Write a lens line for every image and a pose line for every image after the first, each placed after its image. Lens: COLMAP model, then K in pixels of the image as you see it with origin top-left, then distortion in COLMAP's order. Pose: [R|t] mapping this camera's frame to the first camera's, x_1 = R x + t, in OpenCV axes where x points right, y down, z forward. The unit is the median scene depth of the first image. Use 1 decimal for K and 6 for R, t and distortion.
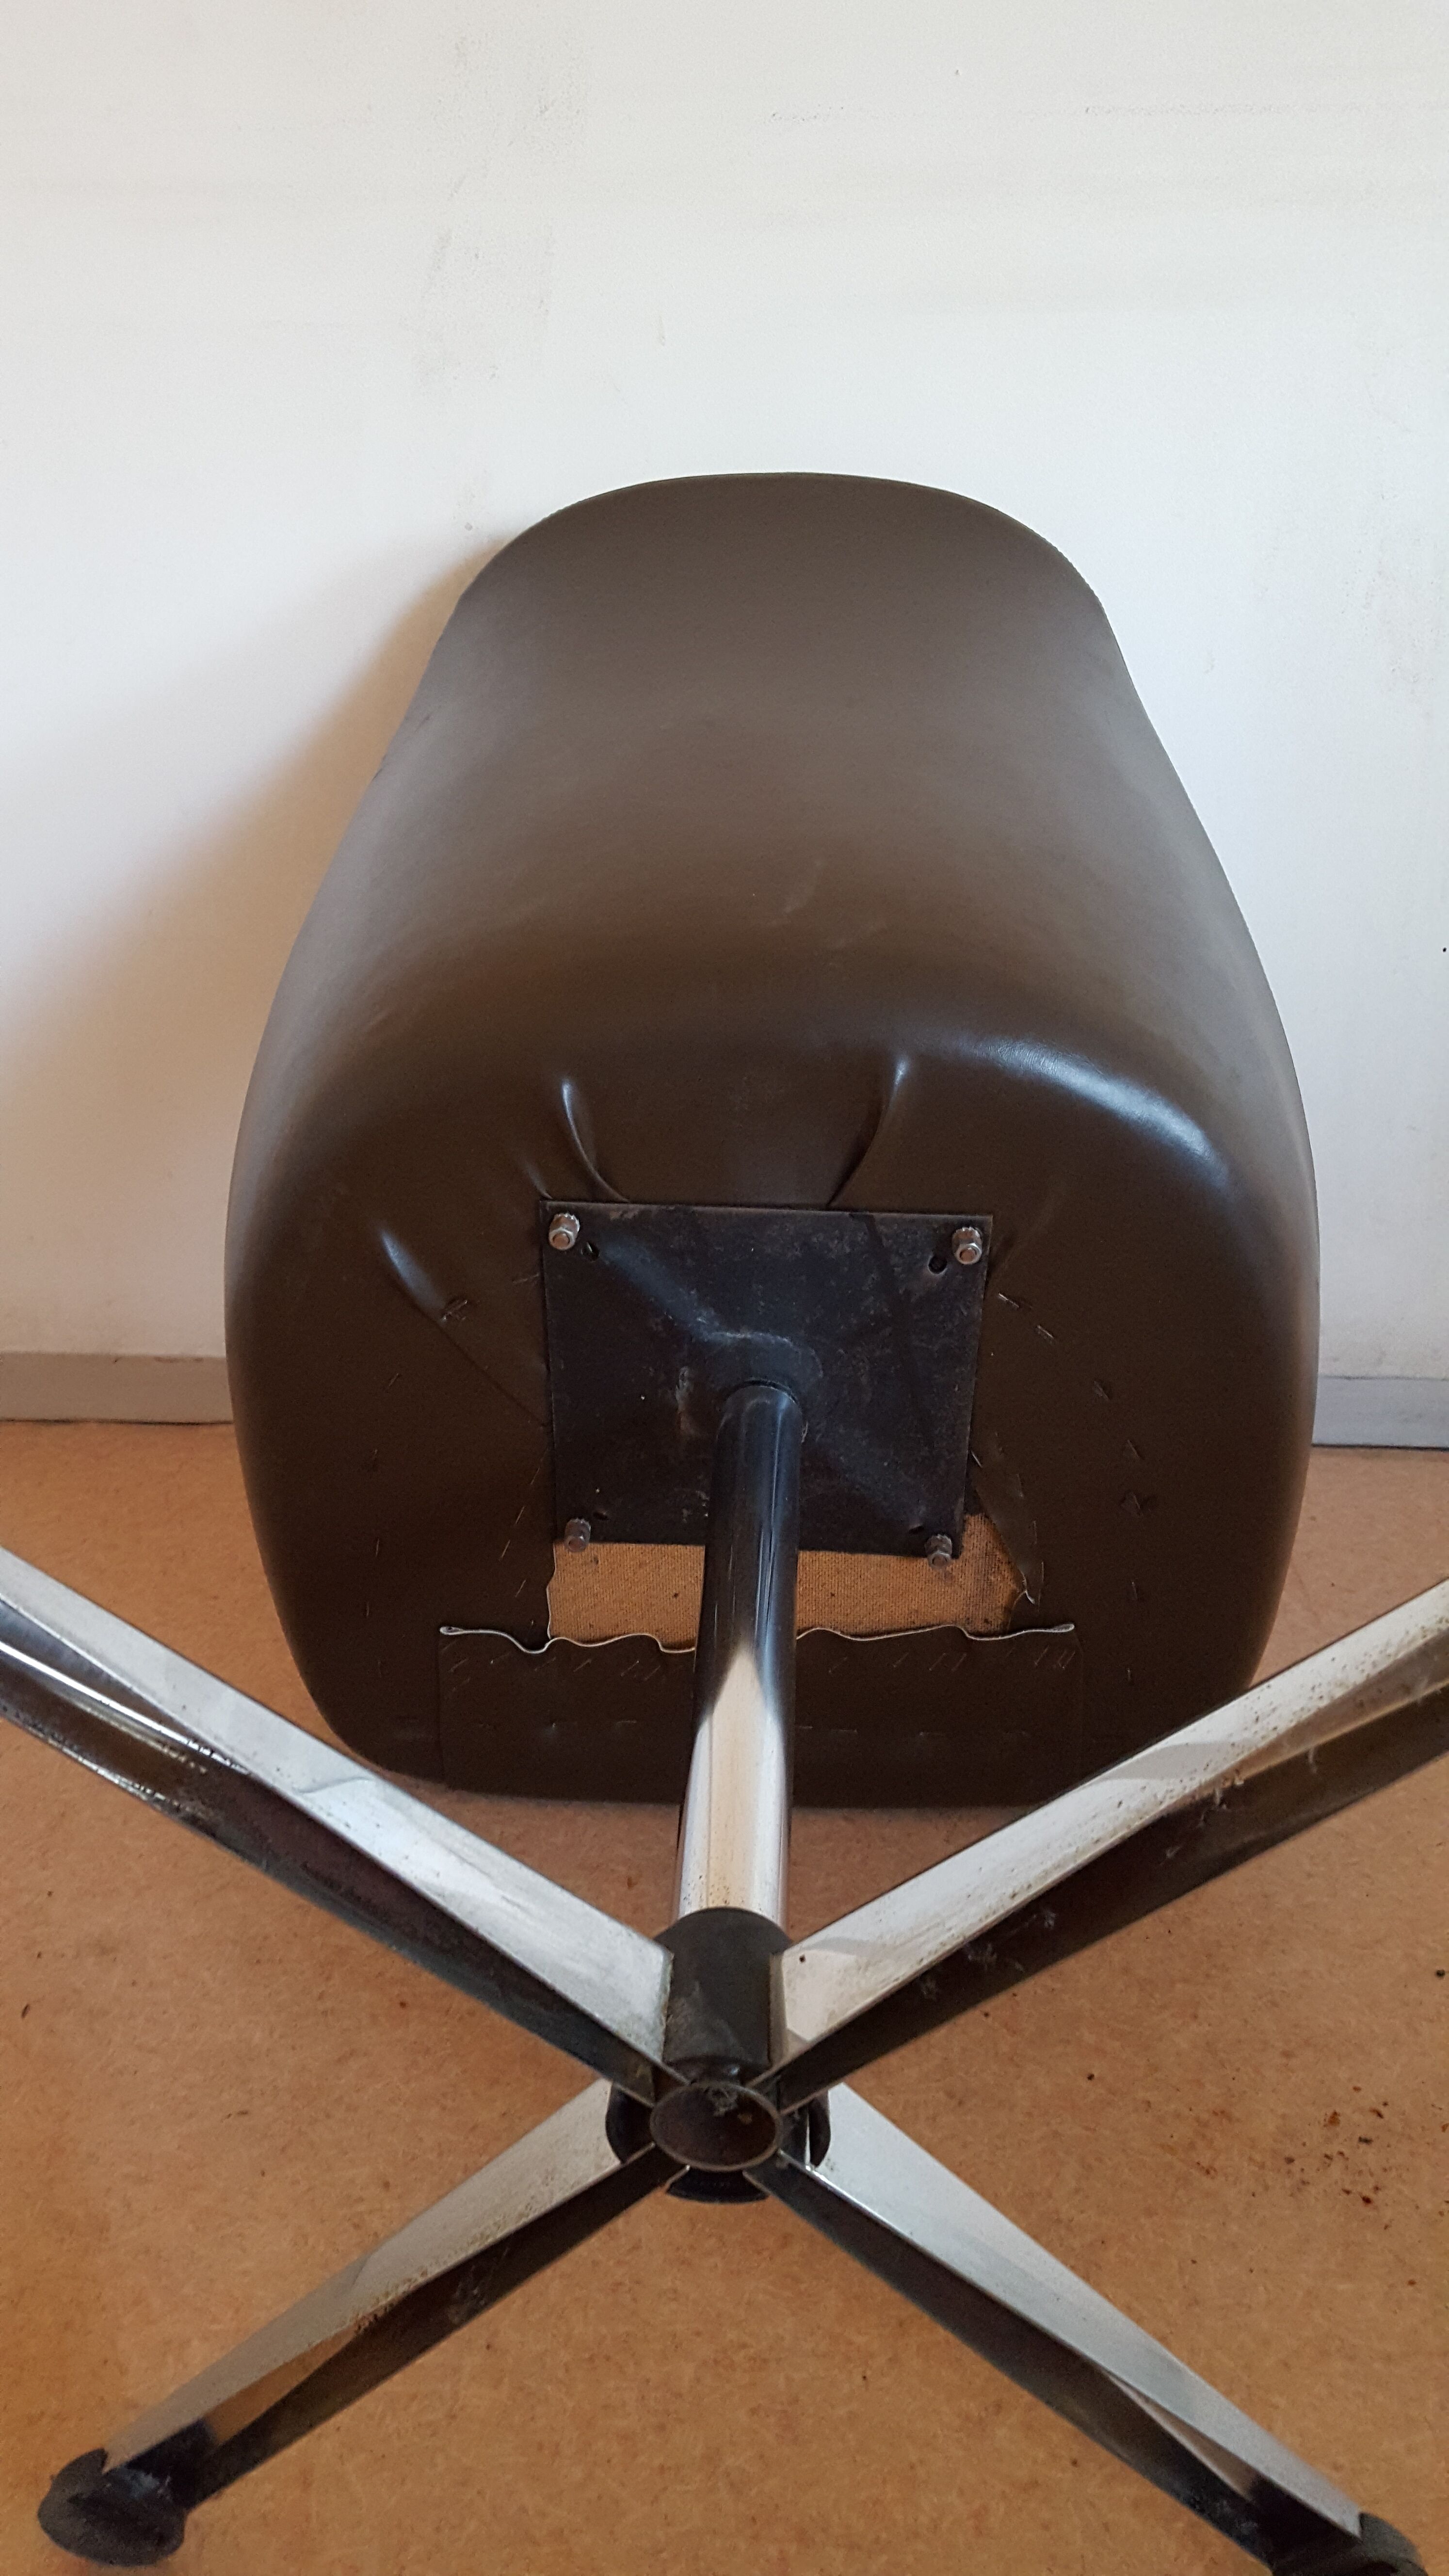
lens RADIAL K [[1950.9, 0, 764.0], [0, 1950.9, 1300.2], [0, 0, 1]] dist [0.004467, -0.042394]
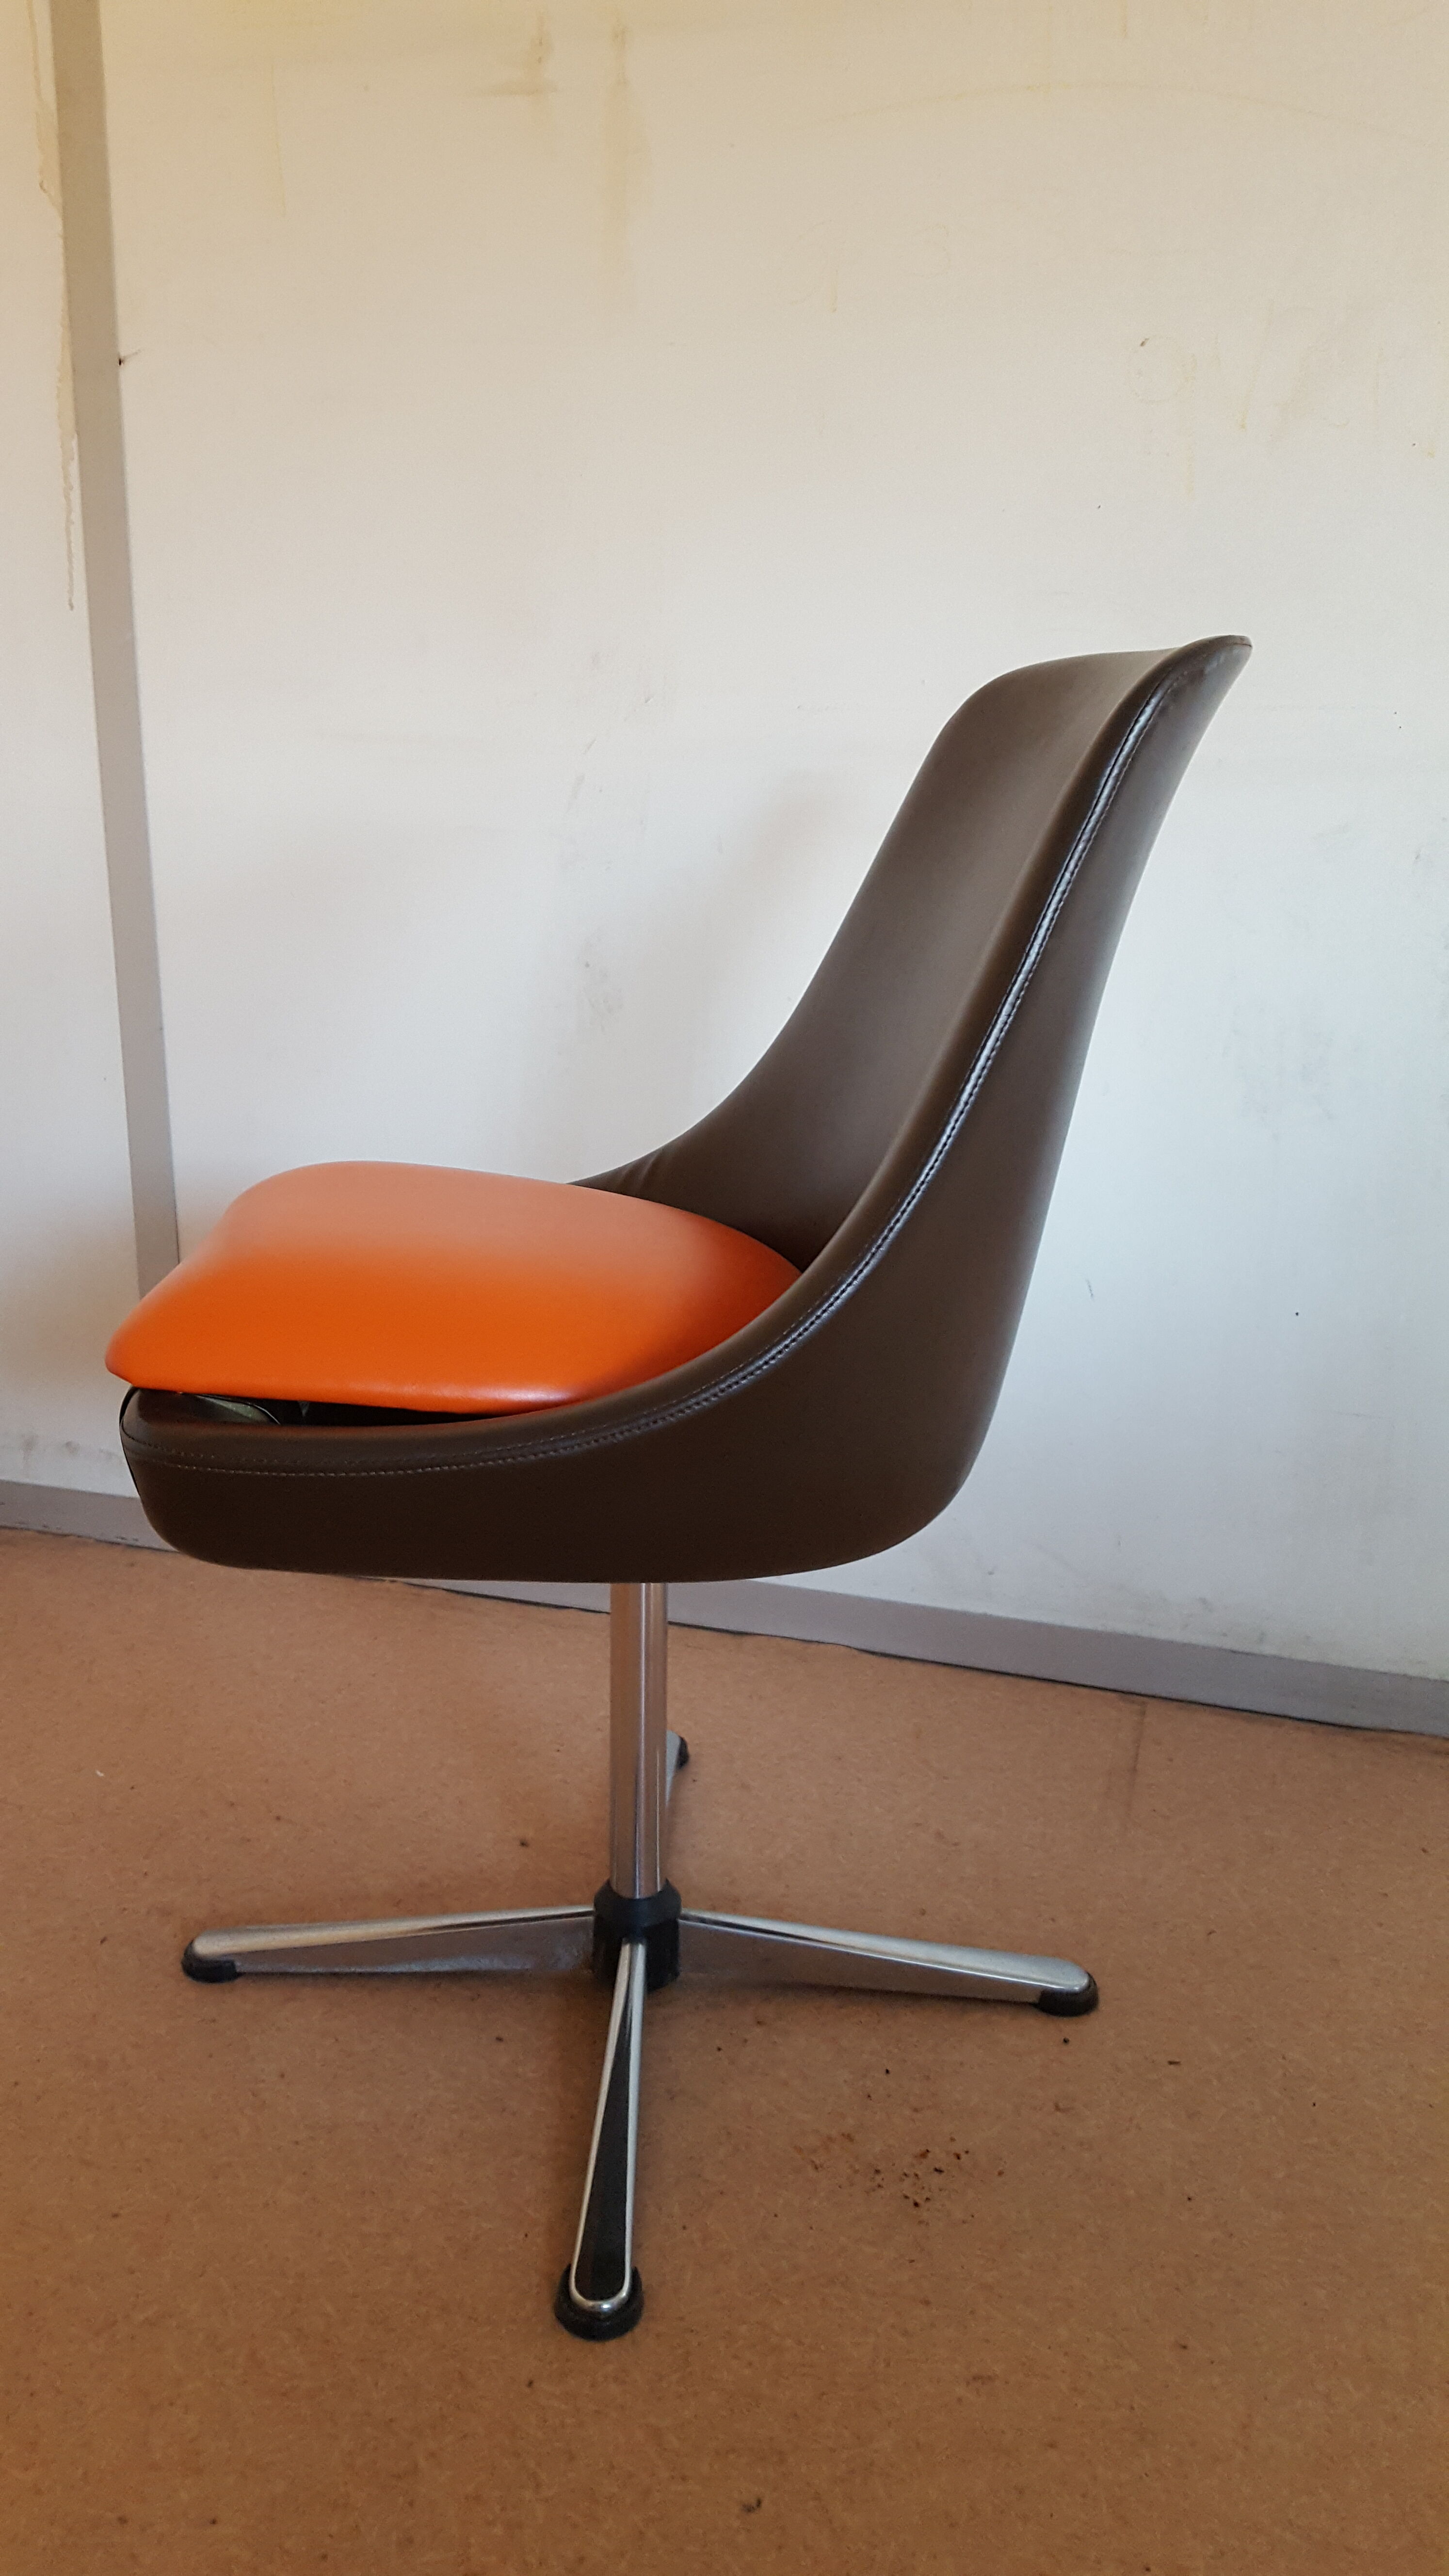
lens RADIAL K [[1950.4, 0, 715.4], [0, 1950.4, 1269.4], [0, 0, 1]] dist [-0.007292, -0.013237]
pose [[0.969830, 0.079429, -0.230481, 0.433126], [-0.112195, 0.984782, -0.132725, 0.001211], [0.216431, 0.154579, 0.963983, -0.481123]]
